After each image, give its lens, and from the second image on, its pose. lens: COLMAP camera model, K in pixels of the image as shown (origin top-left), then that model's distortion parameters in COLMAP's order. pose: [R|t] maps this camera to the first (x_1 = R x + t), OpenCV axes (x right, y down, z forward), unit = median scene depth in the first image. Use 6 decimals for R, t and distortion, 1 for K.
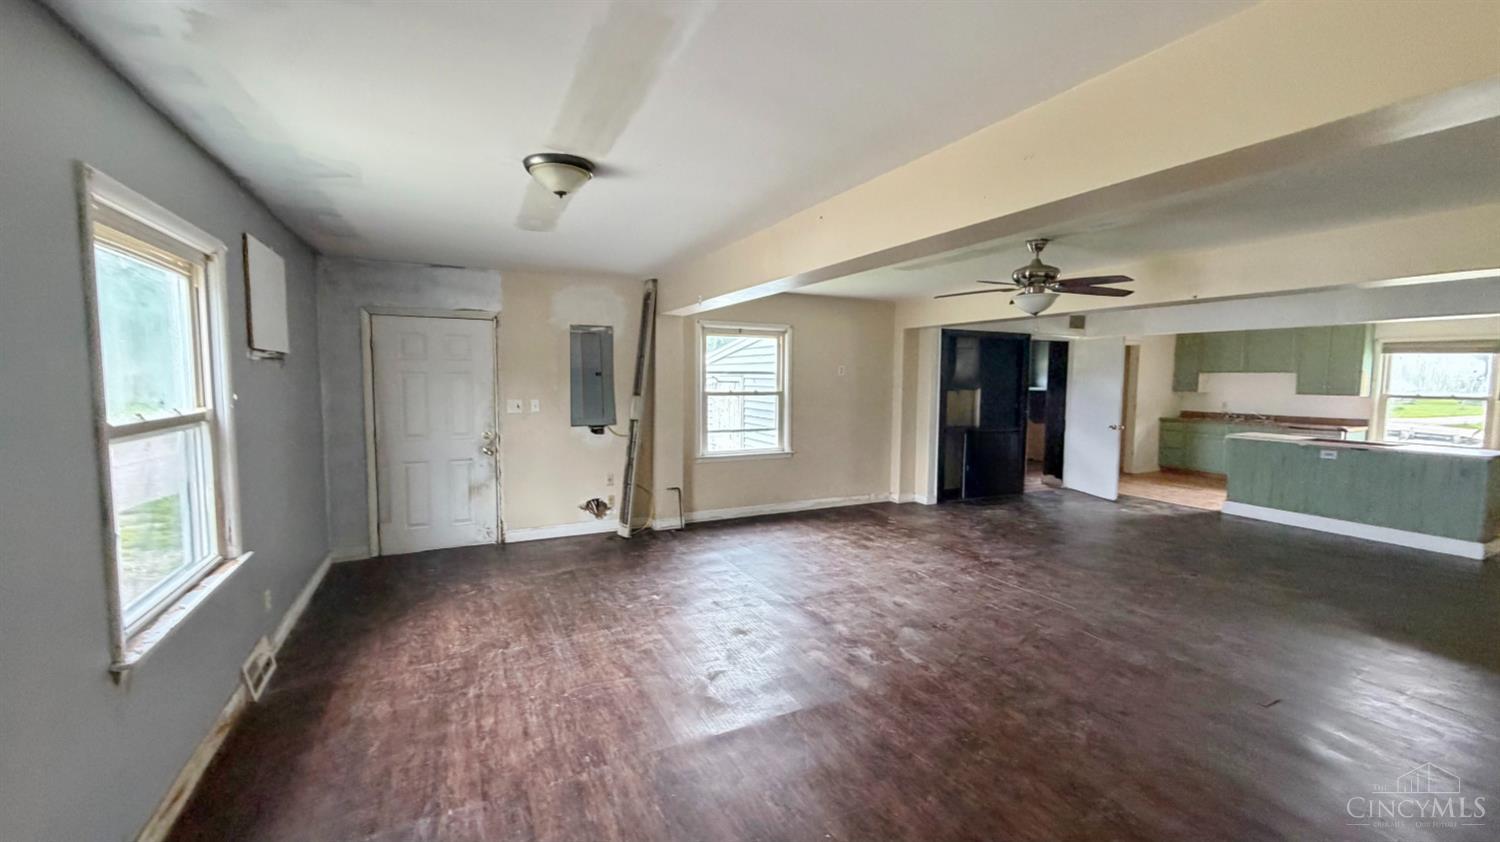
lens RADIAL K [[597.1, 0, 748.1], [0, 597.1, 421.8], [0, 0, 1]] dist [0.002182, 0.000213]
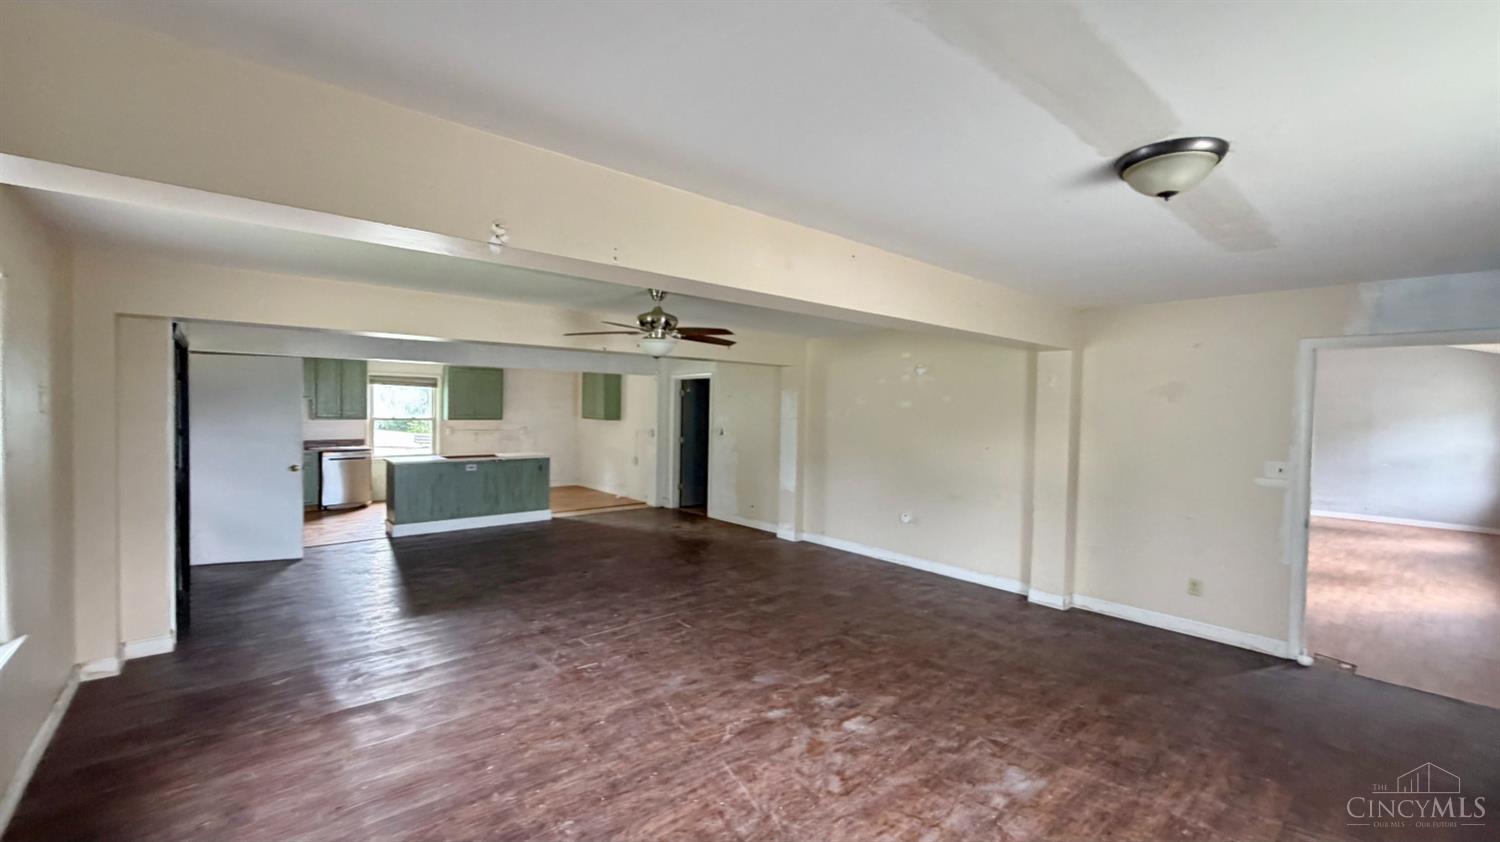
lens RADIAL K [[597.1, 0, 748.1], [0, 597.1, 421.8], [0, 0, 1]] dist [0.002182, 0.000213]
pose [[-0.251772, -0.034151, 0.967184, -0.433802], [0.055920, 0.997194, 0.049768, -0.079508], [-0.966170, 0.066615, -0.249156, 0.812954]]
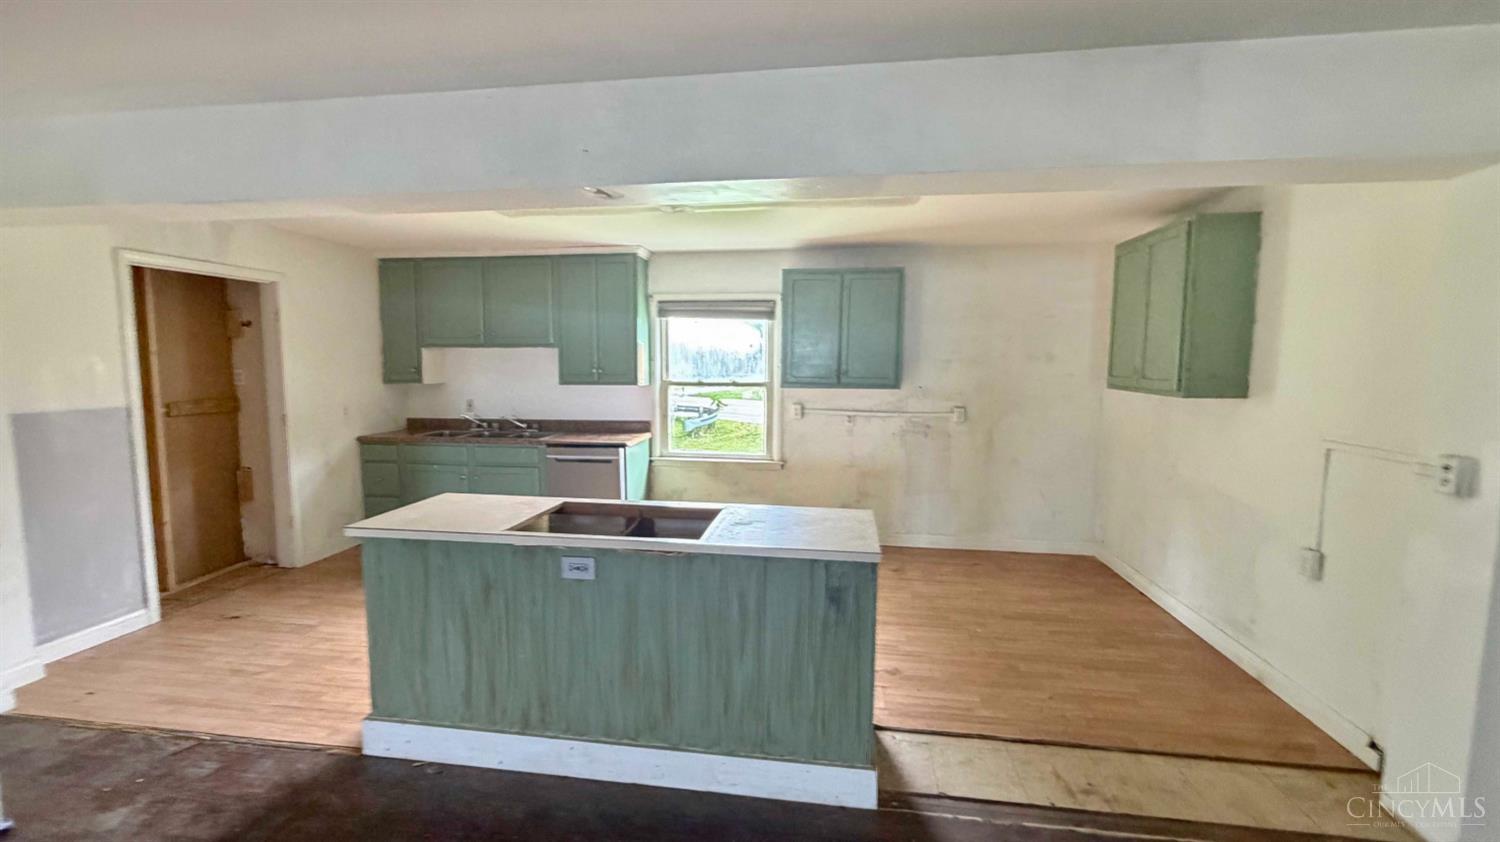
lens RADIAL K [[626.1, 0, 746.7], [0, 626.1, 421.2], [0, 0, 1]] dist [-0.003143, -0.000127]
pose [[0.576518, -0.082879, 0.812870, 0.806023], [0.063847, 0.996370, 0.056305, -0.050713], [-0.814586, 0.019439, 0.579717, 0.772427]]
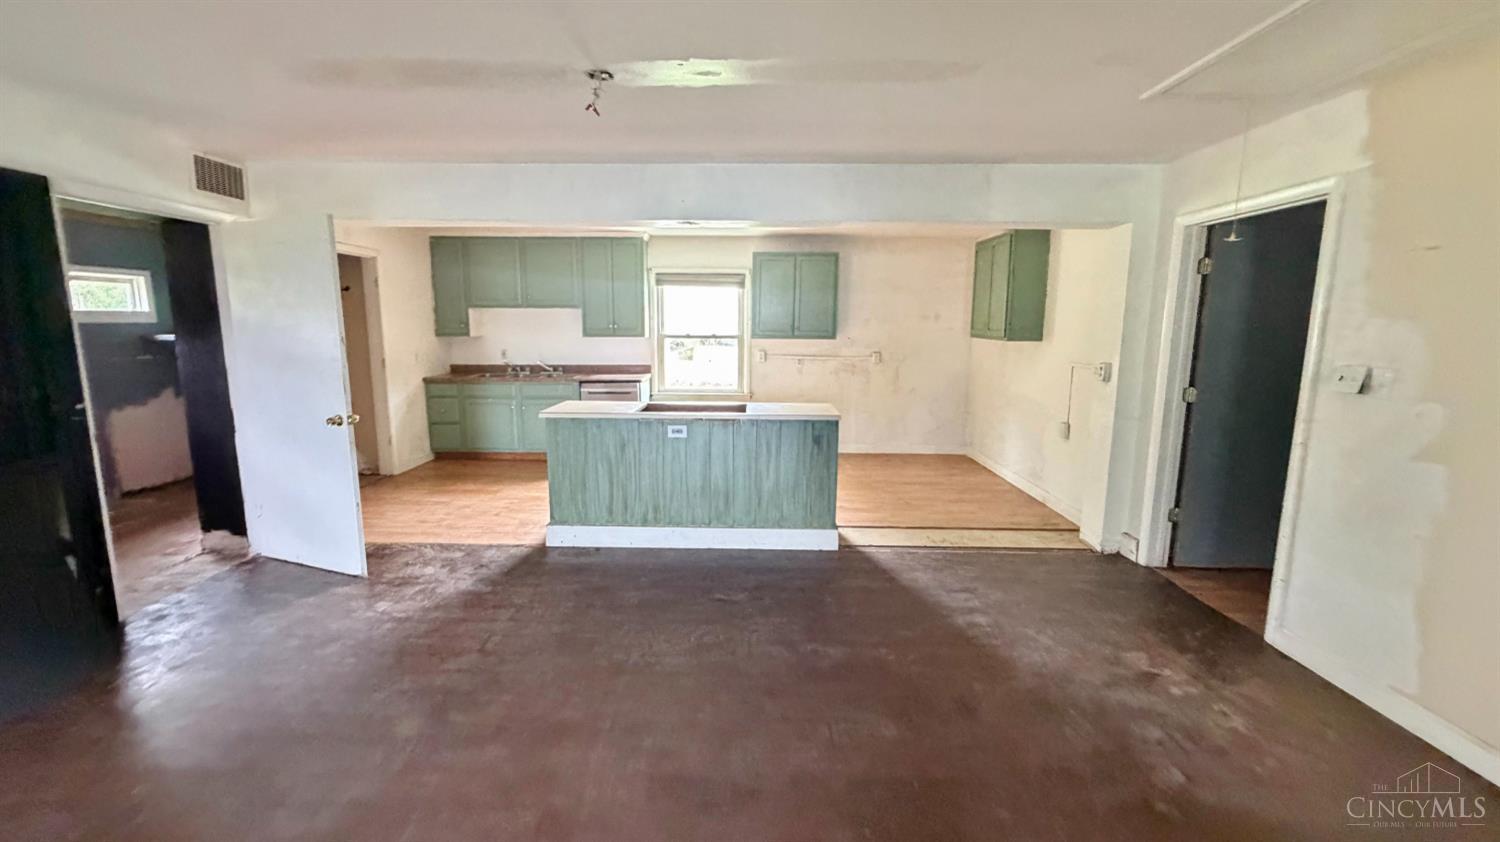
lens RADIAL K [[626.1, 0, 746.7], [0, 626.1, 421.2], [0, 0, 1]] dist [-0.003143, -0.000127]
pose [[0.464161, -0.141632, 0.874354, 0.461310], [0.066410, 0.989919, 0.125097, -0.038896], [-0.883258, 0.000000, 0.468888, 0.680410]]
